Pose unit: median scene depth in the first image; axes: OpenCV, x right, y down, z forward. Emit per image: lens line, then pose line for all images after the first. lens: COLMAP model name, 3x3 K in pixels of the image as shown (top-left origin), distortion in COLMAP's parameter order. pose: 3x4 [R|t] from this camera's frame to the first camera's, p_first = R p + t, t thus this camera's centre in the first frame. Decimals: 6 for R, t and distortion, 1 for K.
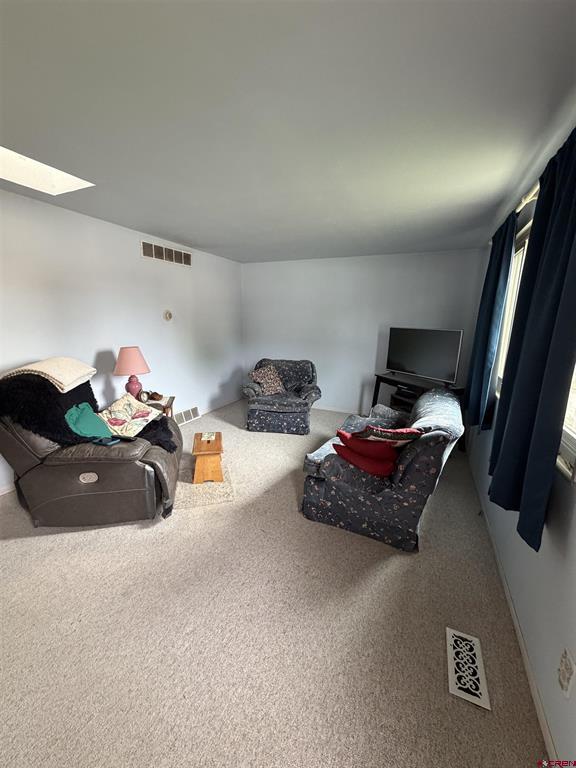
lens RADIAL K [[305.3, 0, 289.5], [0, 305.3, 385.1], [0, 0, 1]] dist [0.002227, 0.000106]
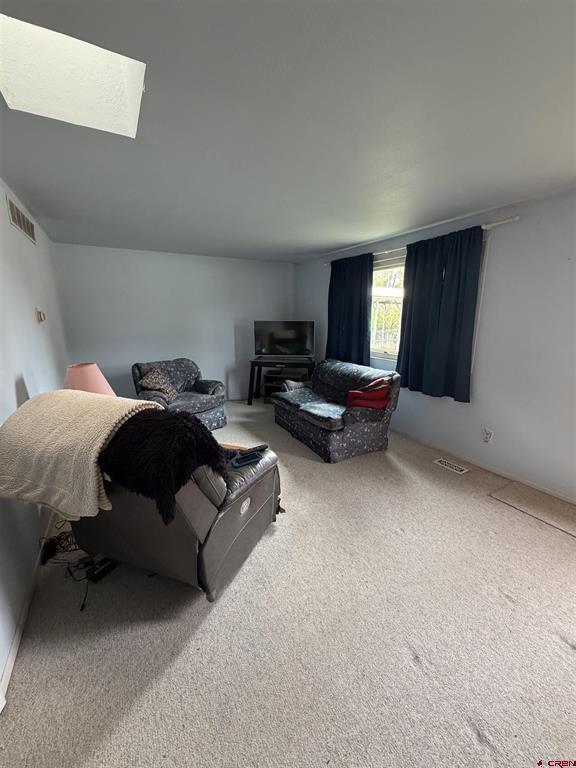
lens RADIAL K [[305.3, 0, 291.0], [0, 305.3, 381.9], [0, 0, 1]] dist [0.002227, 0.000106]
pose [[0.583363, -0.195155, 0.788417, -1.082251], [0.184852, 0.977131, 0.105091, -0.095100], [-0.790896, 0.084434, 0.606097, 0.309234]]
